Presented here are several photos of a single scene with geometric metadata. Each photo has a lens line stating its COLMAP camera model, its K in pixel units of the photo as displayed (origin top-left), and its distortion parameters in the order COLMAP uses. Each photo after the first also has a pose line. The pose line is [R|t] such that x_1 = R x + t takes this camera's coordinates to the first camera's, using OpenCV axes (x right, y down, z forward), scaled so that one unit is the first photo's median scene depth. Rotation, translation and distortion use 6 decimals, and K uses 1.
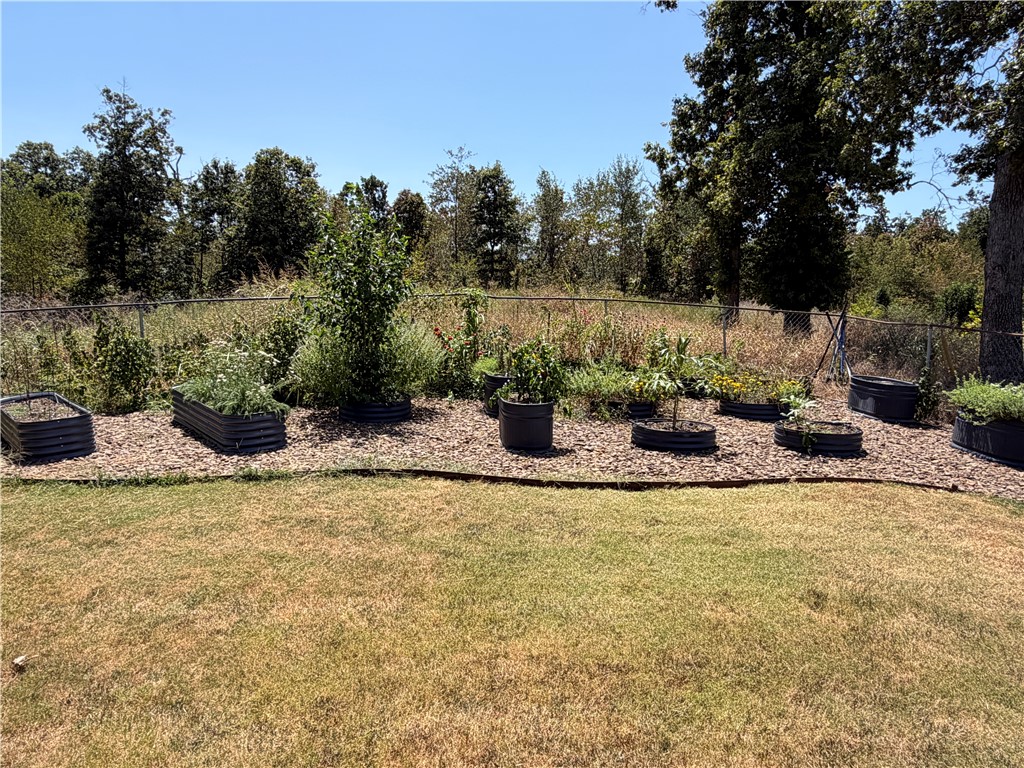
lens RADIAL K [[687.9, 0, 512.0], [0, 687.9, 384.0], [0, 0, 1]] dist [0.003768, 0.002886]
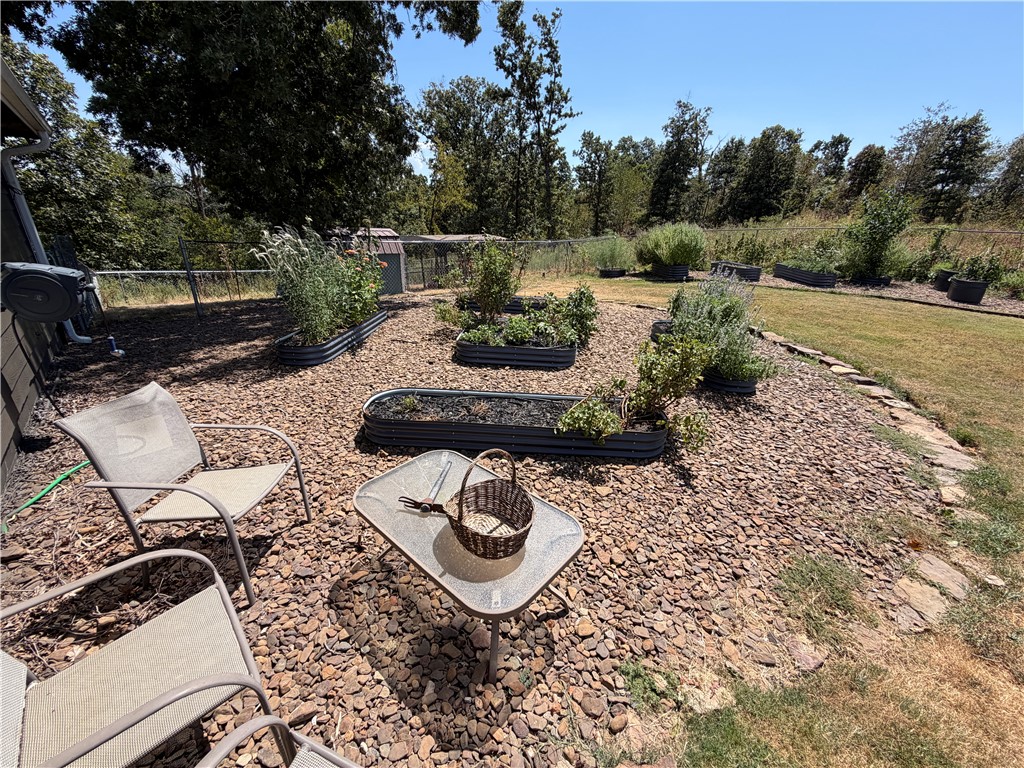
lens RADIAL K [[409.7, 0, 512.0], [0, 409.7, 384.0], [0, 0, 1]] dist [-0.001237, -0.000090]
pose [[0.715490, 0.270282, -0.644221, -0.015010], [-0.105782, 0.953411, 0.282519, 0.019169], [0.690568, -0.133992, 0.710748, -0.149367]]
